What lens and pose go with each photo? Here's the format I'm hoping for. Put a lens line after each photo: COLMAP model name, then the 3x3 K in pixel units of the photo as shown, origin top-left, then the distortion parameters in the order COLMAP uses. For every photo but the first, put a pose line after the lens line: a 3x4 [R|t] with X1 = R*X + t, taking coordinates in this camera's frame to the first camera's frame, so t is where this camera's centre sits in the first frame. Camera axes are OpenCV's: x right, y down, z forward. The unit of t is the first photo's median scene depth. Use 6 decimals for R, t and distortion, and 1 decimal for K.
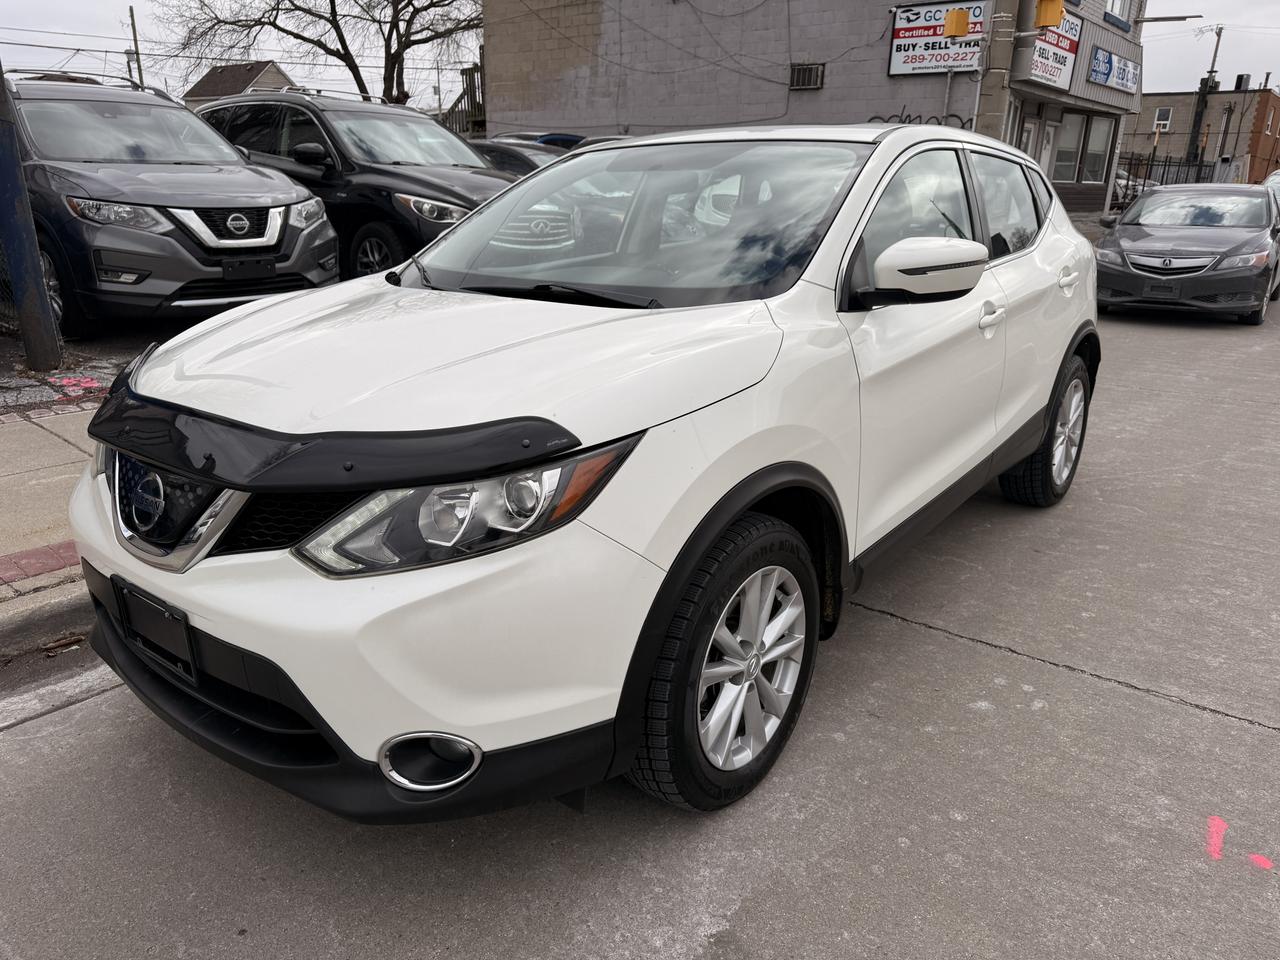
lens RADIAL K [[904.4, 0, 640.0], [0, 904.4, 480.0], [0, 0, 1]] dist [0.019839, -0.023810]
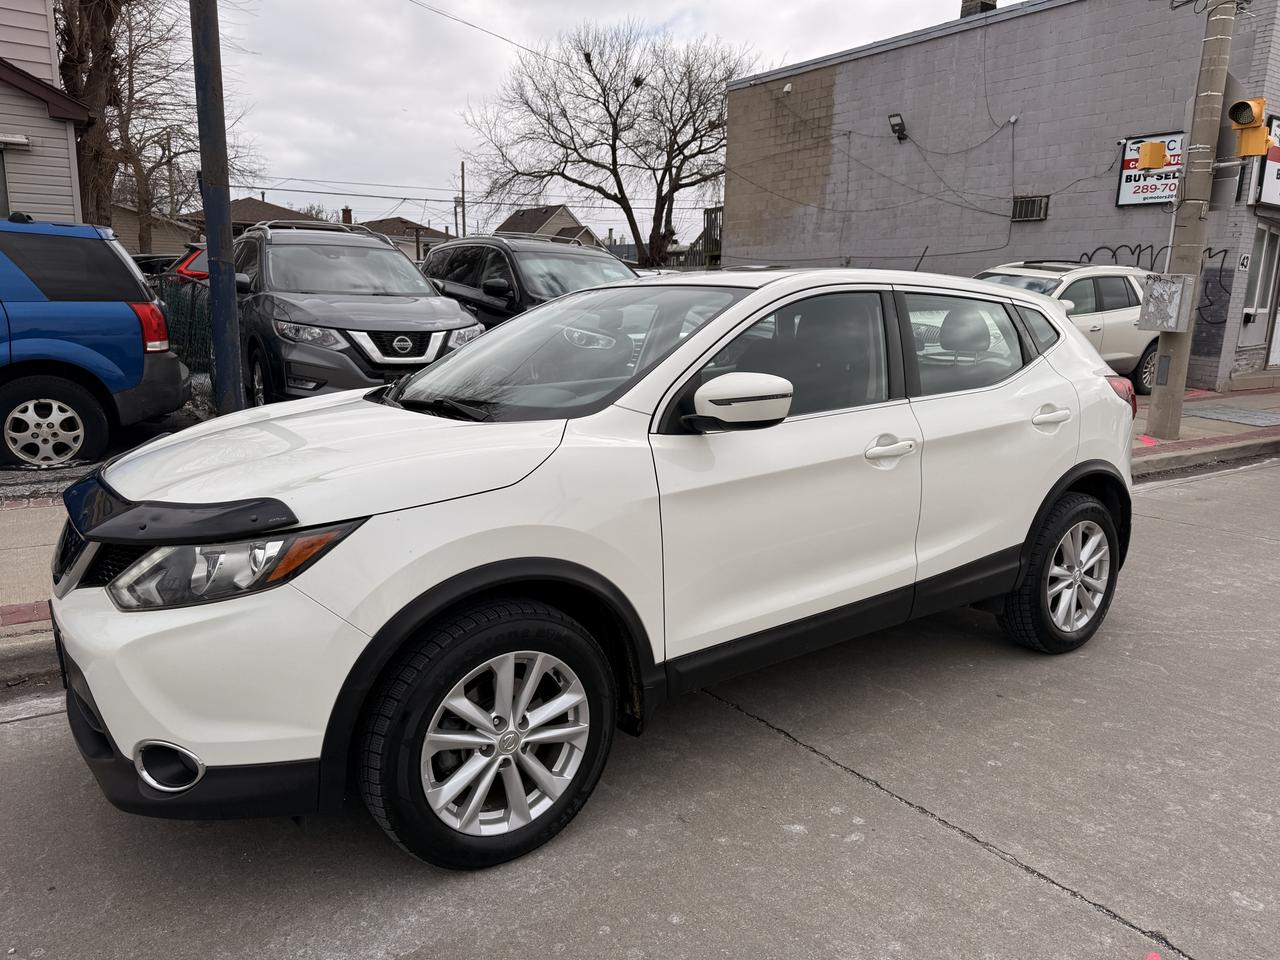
lens RADIAL K [[896.6, 0, 643.1], [0, 896.6, 479.1], [0, 0, 1]] dist [0.040133, -0.054493]
pose [[0.959359, 0.060485, -0.275629, 0.207802], [-0.095708, 0.988606, -0.116180, -0.000171], [0.265462, 0.137838, 0.954217, -0.019815]]
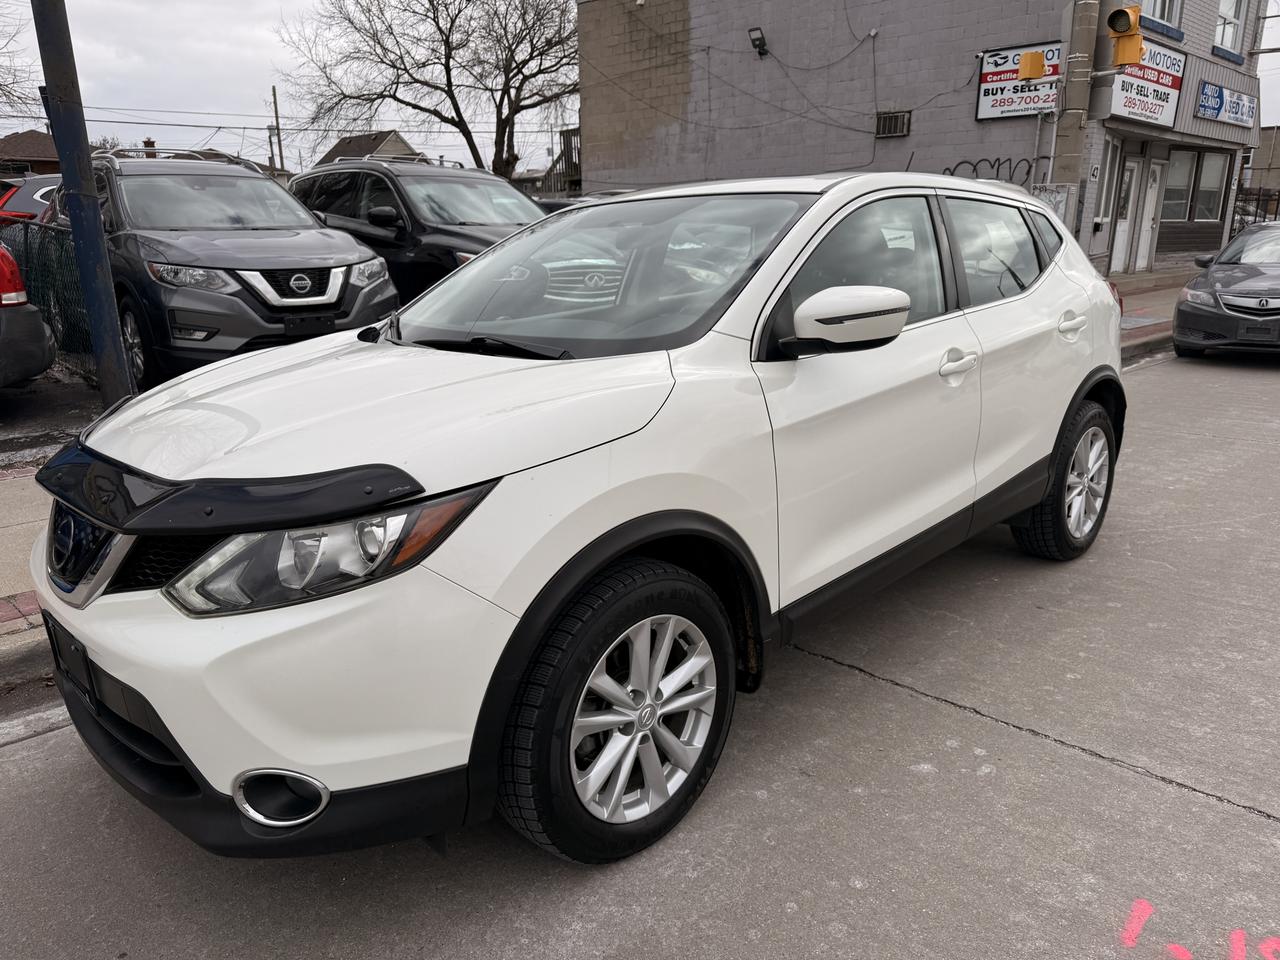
lens RADIAL K [[904.4, 0, 640.0], [0, 904.4, 480.0], [0, 0, 1]] dist [0.019839, -0.023810]
pose [[0.992914, 0.004860, -0.118737, 0.085672], [-0.011091, 0.998592, -0.051877, -0.000545], [0.118317, 0.052826, 0.991570, 0.001236]]
